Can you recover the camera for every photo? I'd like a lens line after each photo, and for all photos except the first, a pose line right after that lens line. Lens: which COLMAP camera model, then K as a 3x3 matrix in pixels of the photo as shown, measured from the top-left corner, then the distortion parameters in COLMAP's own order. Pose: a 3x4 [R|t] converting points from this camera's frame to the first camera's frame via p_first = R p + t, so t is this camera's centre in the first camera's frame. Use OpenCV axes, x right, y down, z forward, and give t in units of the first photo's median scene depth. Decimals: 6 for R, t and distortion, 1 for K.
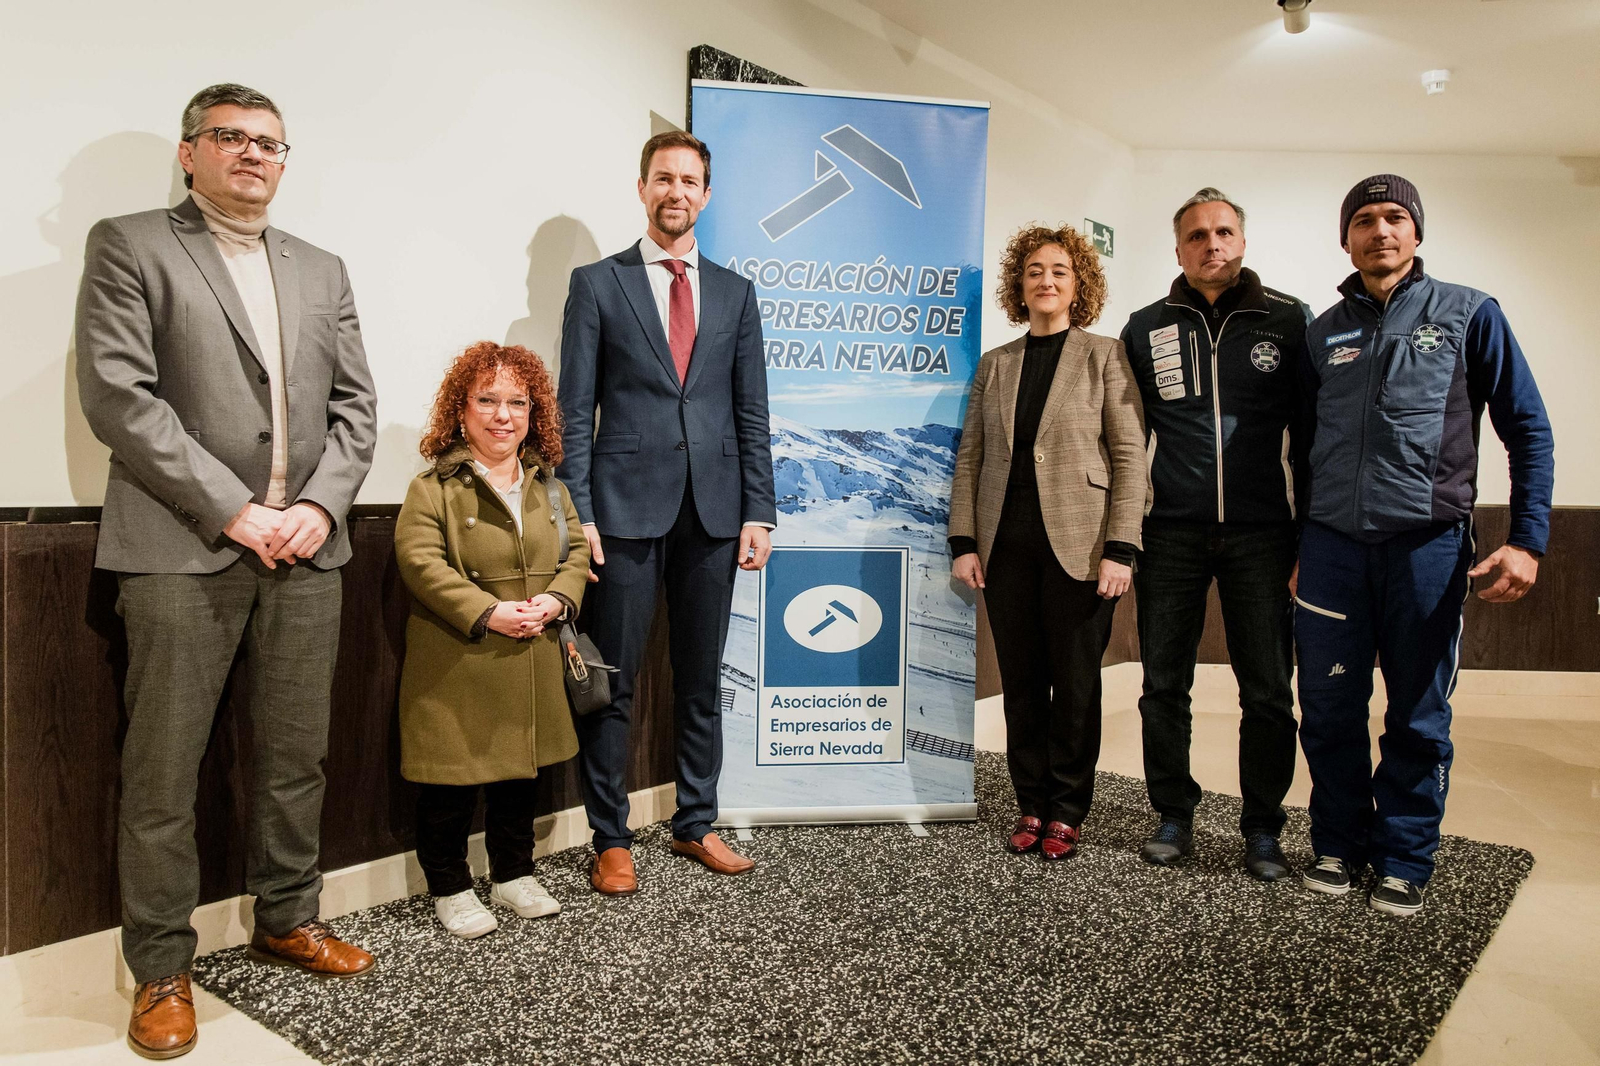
lens RADIAL K [[1377.8, 0, 900.7], [0, 1377.8, 532.1], [0, 0, 1]] dist [-0.014320, -0.099798]
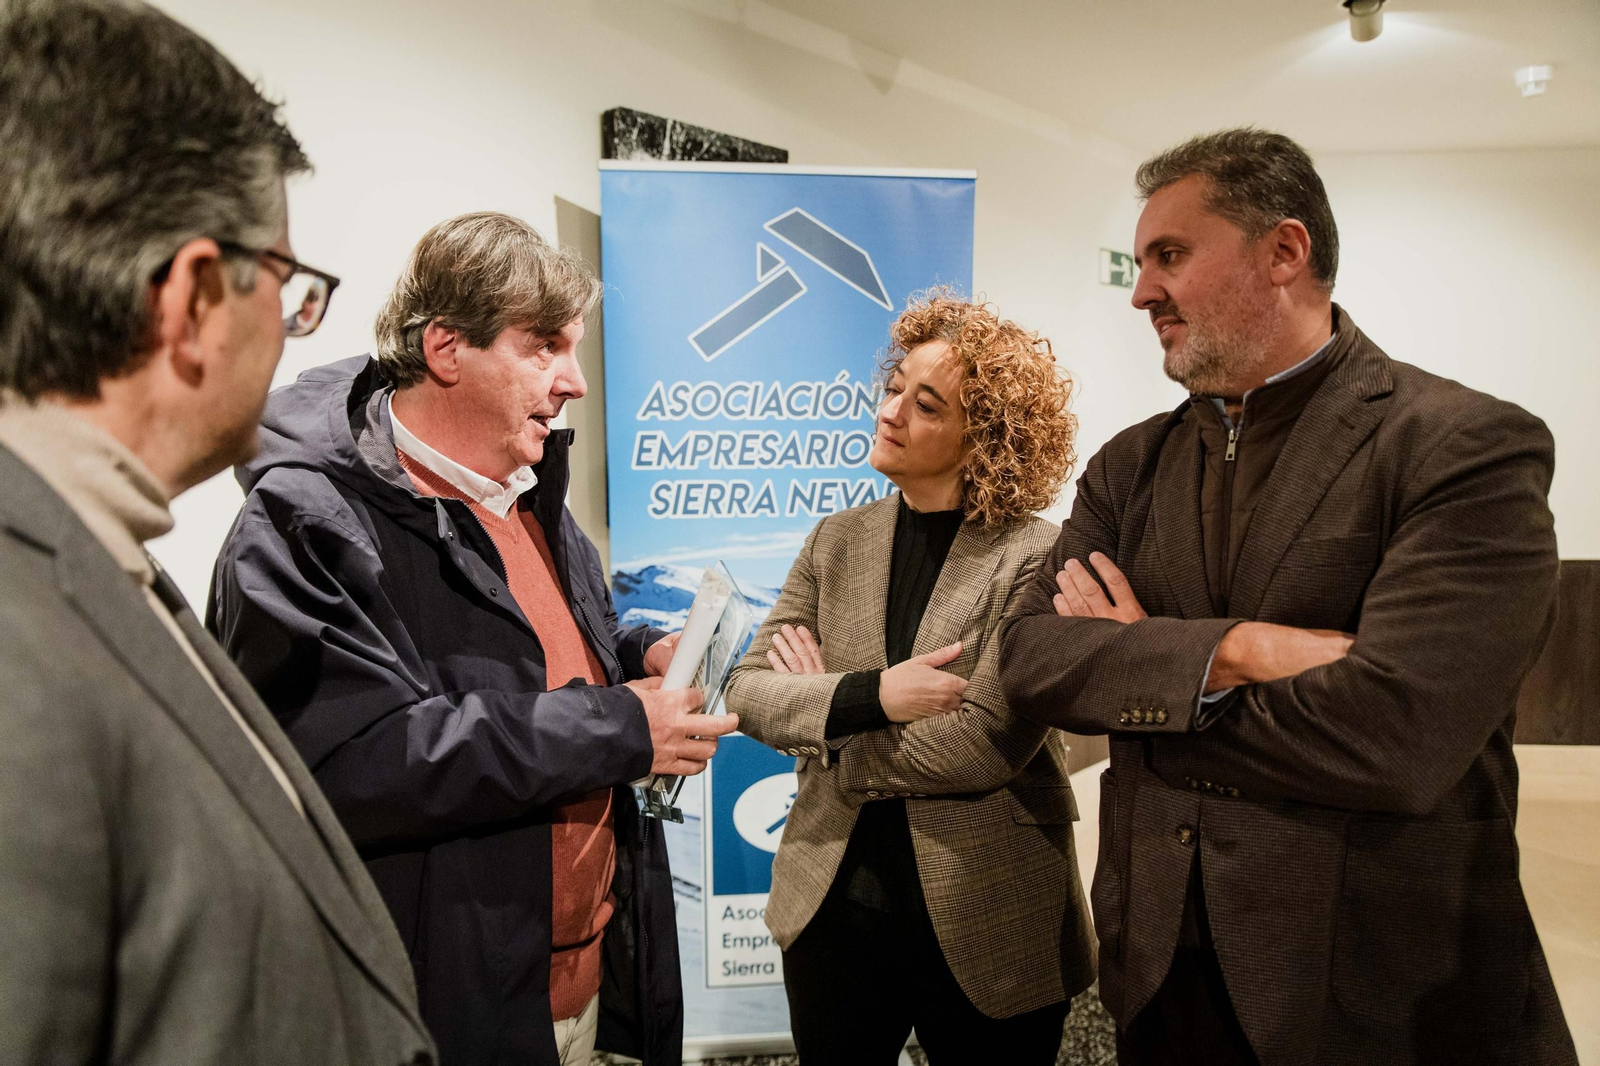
lens RADIAL K [[1410.1, 0, 863.3], [0, 1410.1, 580.1], [0, 0, 1]] dist [-0.021625, -0.037885]
pose [[0.998655, -0.013953, -0.049938, 0.037396], [0.017520, 0.997271, 0.071724, -0.139533], [0.048801, -0.072503, 0.996174, 0.174422]]
